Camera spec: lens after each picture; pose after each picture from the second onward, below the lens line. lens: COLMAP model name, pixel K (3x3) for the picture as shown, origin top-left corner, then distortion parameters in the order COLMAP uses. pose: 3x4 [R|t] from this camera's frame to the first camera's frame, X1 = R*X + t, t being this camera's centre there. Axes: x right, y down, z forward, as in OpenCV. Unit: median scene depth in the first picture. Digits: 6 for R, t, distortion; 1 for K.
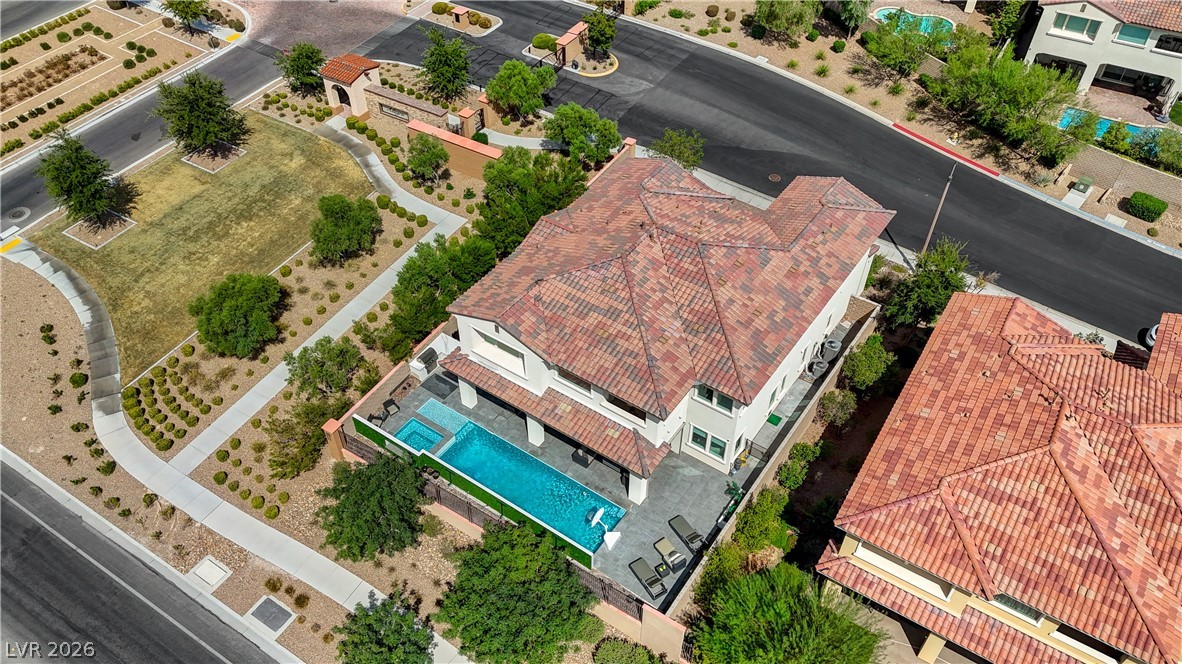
lens RADIAL K [[865.5, 0, 598.9], [0, 865.5, 335.8], [0, 0, 1]] dist [0.090665, -0.067299]
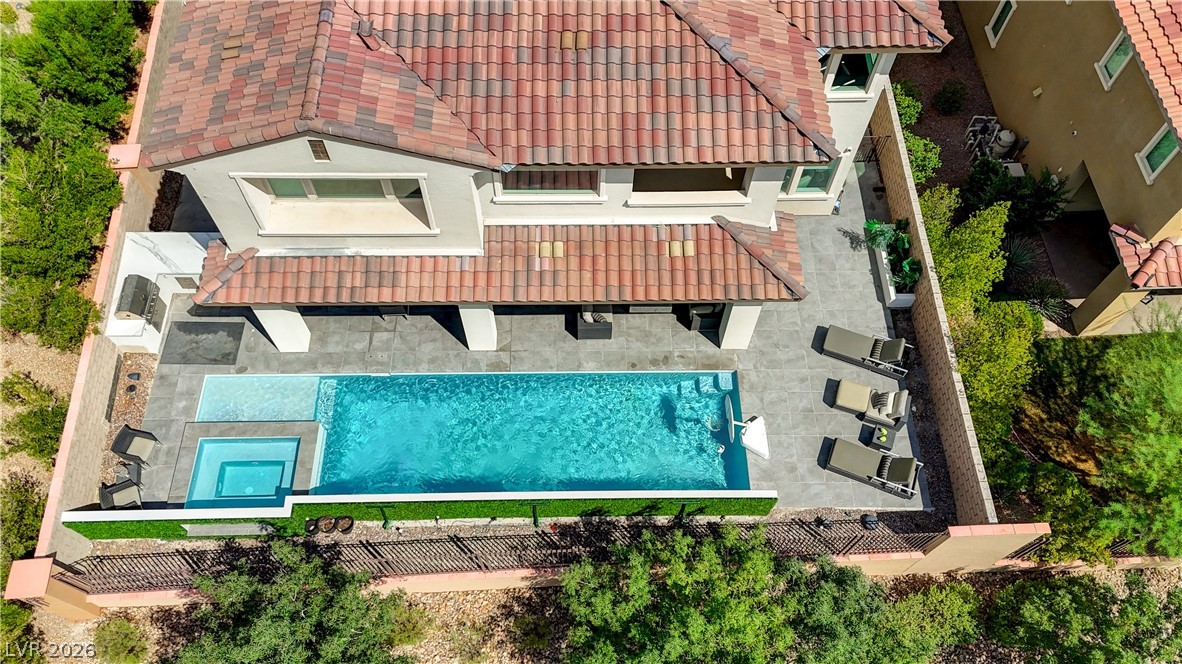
lens RADIAL K [[865.5, 0, 595.7], [0, 865.5, 342.9], [0, 0, 1]] dist [0.090665, -0.067299]
pose [[0.815977, -0.507015, 0.277701, -0.160443], [0.402149, 0.842948, 0.357372, -0.023686], [-0.415280, -0.179930, 0.891722, 0.572251]]
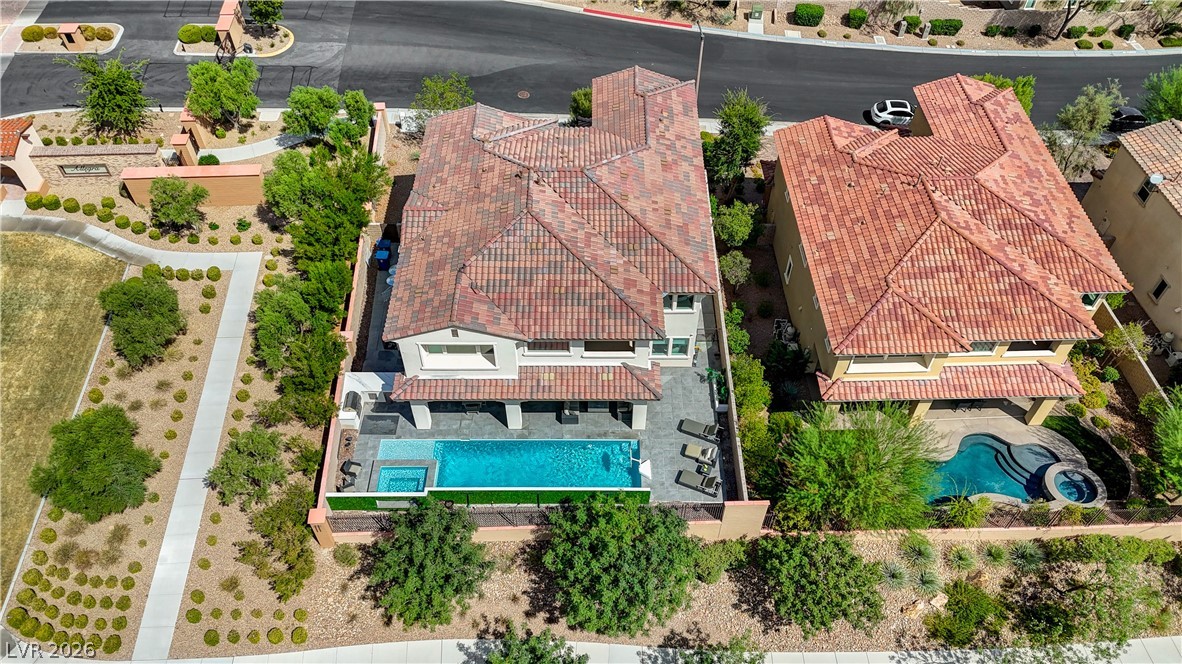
lens RADIAL K [[865.5, 0, 595.0], [0, 865.5, 345.9], [0, 0, 1]] dist [0.090665, -0.067299]
pose [[0.825717, -0.433509, 0.360917, -0.321126], [0.398468, 0.901145, 0.170766, -0.090518], [-0.399267, 0.002810, 0.916830, 0.082273]]
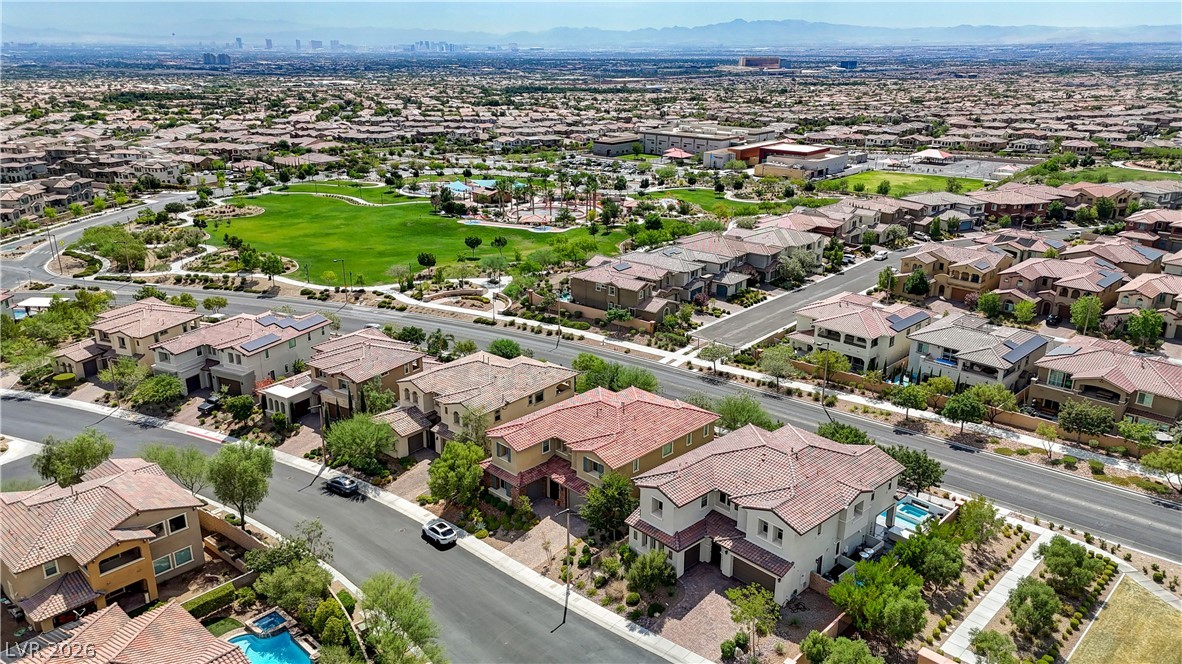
lens RADIAL K [[865.5, 0, 596.7], [0, 865.5, 337.5], [0, 0, 1]] dist [0.090665, -0.067299]
pose [[-0.976501, -0.088752, 0.196389, 0.126169], [0.136883, 0.448432, 0.883273, -1.887121], [-0.166460, 0.889400, -0.425746, 1.646942]]
